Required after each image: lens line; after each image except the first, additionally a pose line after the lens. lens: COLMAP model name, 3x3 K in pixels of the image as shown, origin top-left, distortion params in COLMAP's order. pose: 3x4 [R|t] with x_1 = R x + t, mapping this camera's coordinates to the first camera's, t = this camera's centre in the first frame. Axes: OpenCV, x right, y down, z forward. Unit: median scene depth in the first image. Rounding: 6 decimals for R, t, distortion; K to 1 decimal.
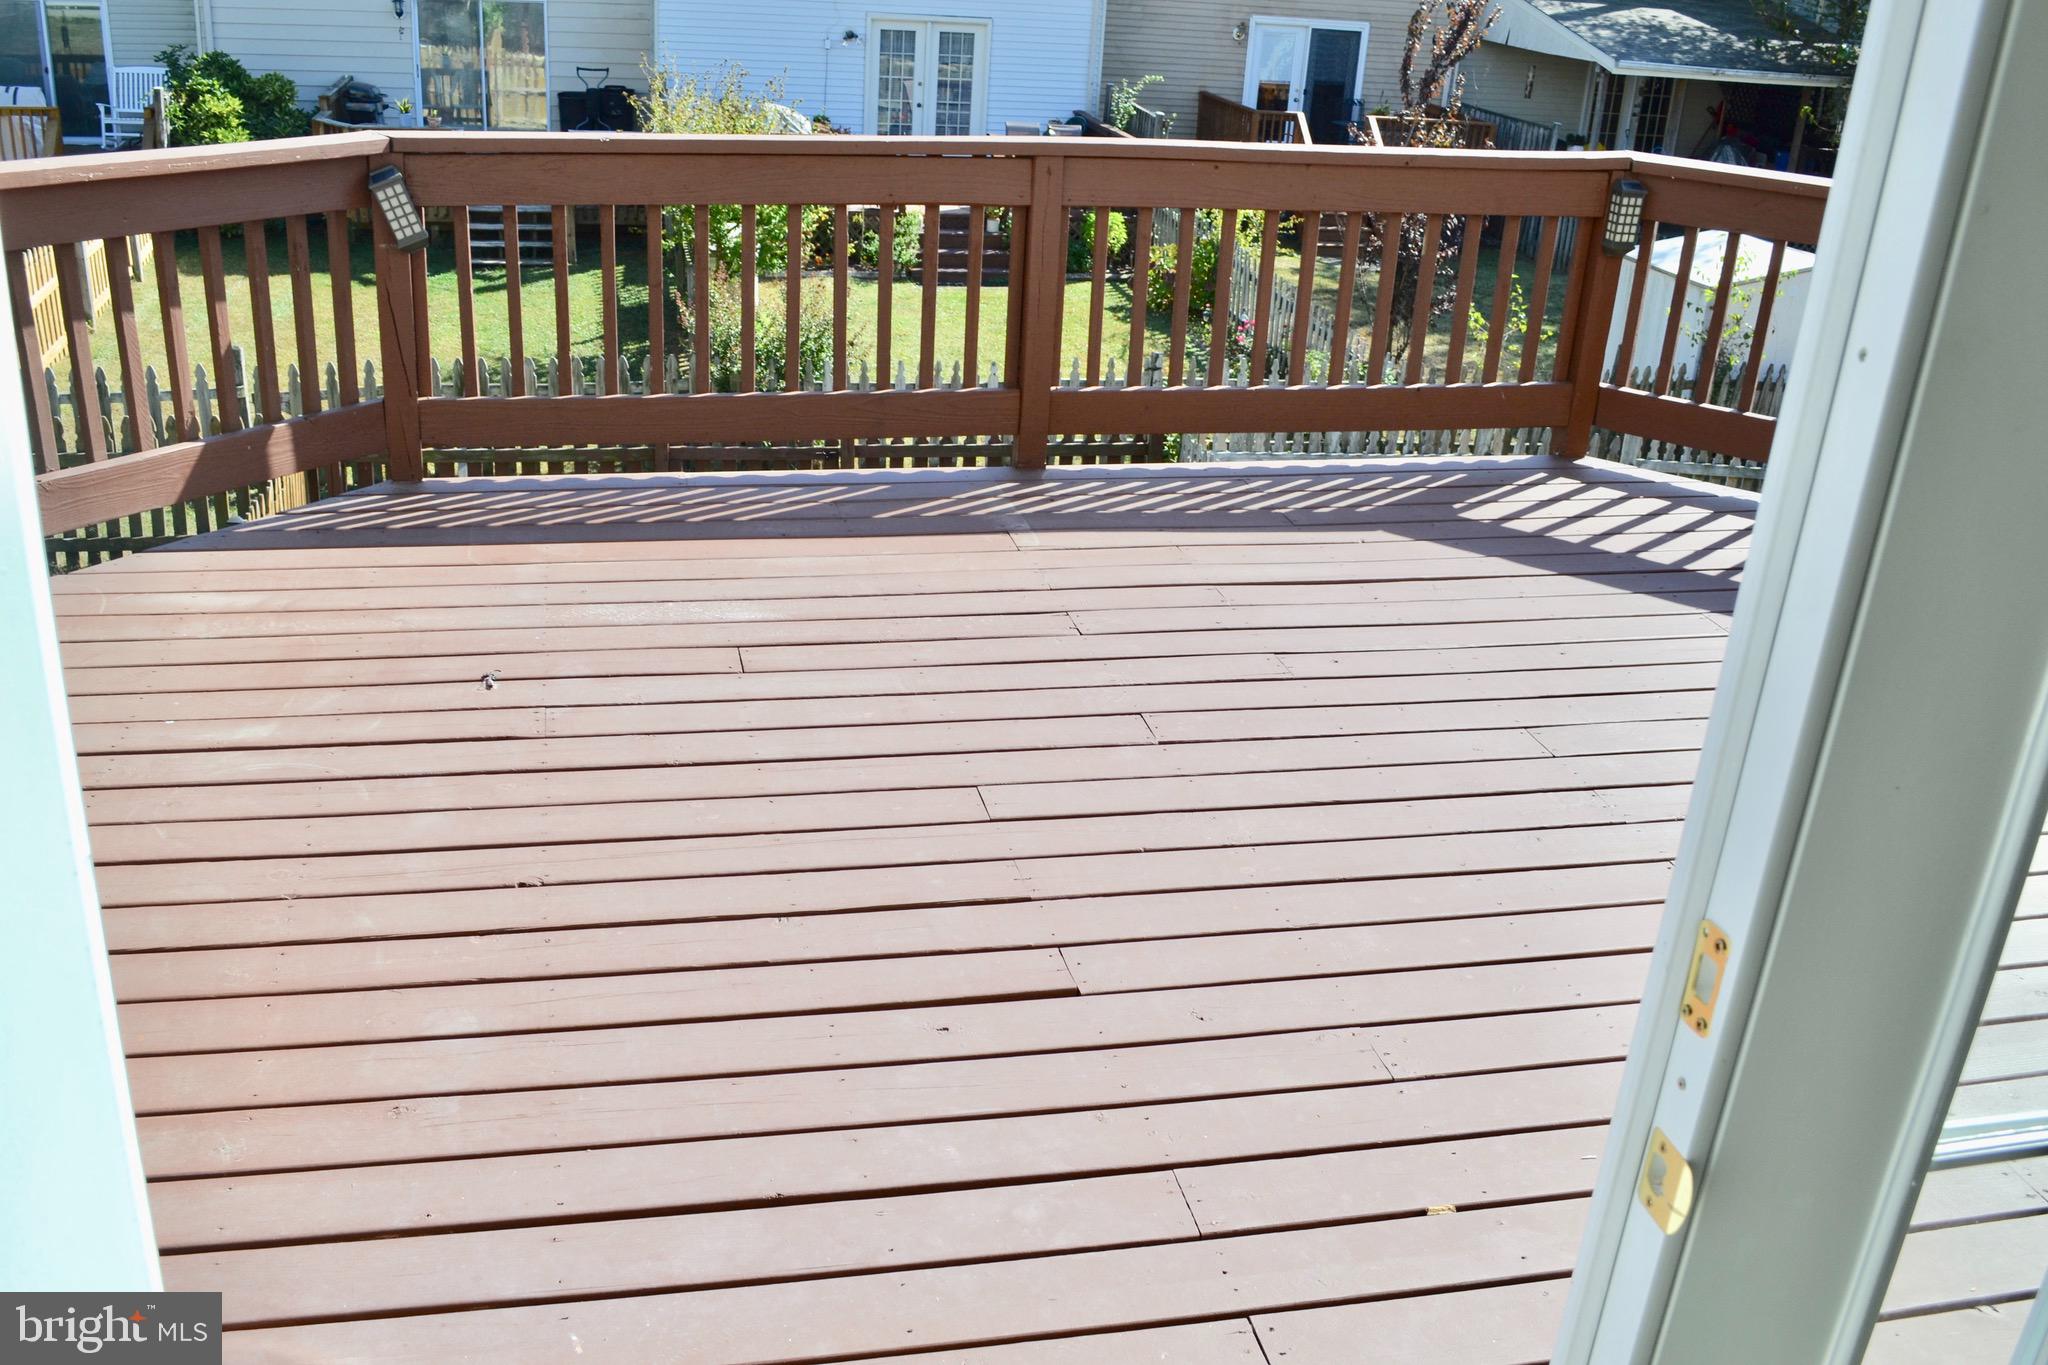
lens RADIAL K [[1846.7, 0, 1024.0], [0, 1846.7, 682.5], [0, 0, 1]] dist [-0.001102, -0.000327]
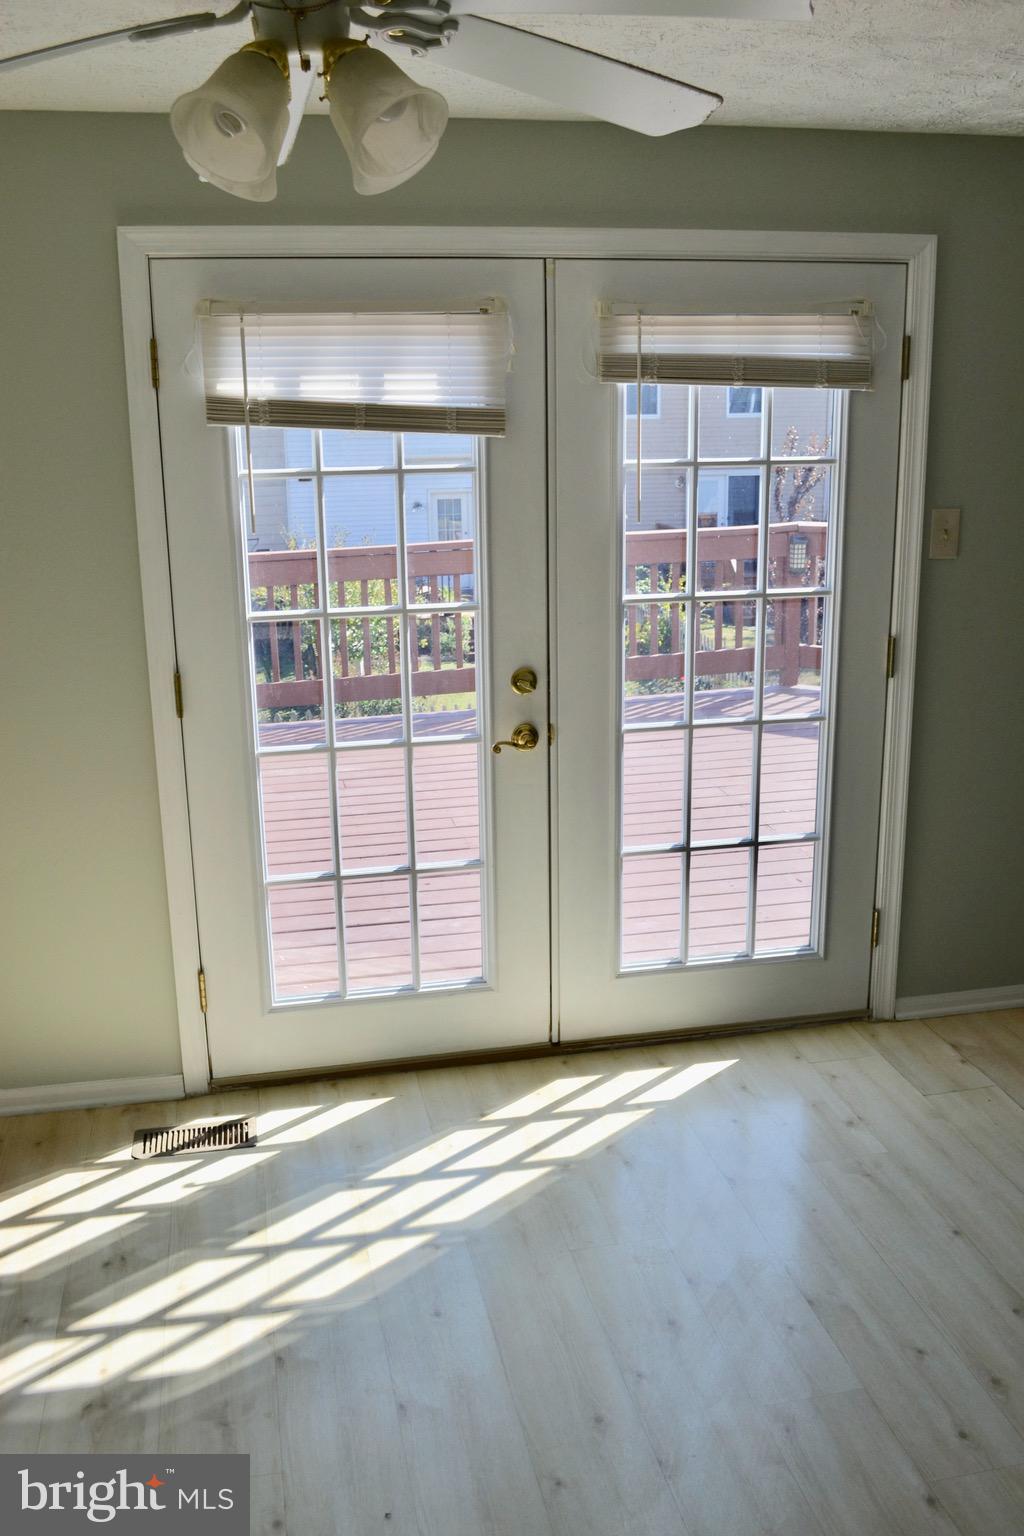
lens RADIAL K [[1385.0, 0, 512.0], [0, 1385.0, 768.0], [0, 0, 1]] dist [-0.001102, -0.000327]
pose [[0.996501, -0.071733, -0.042885, 0.021379], [0.064737, 0.987053, -0.146752, 0.043215], [0.052857, 0.143463, 0.988243, -0.110149]]
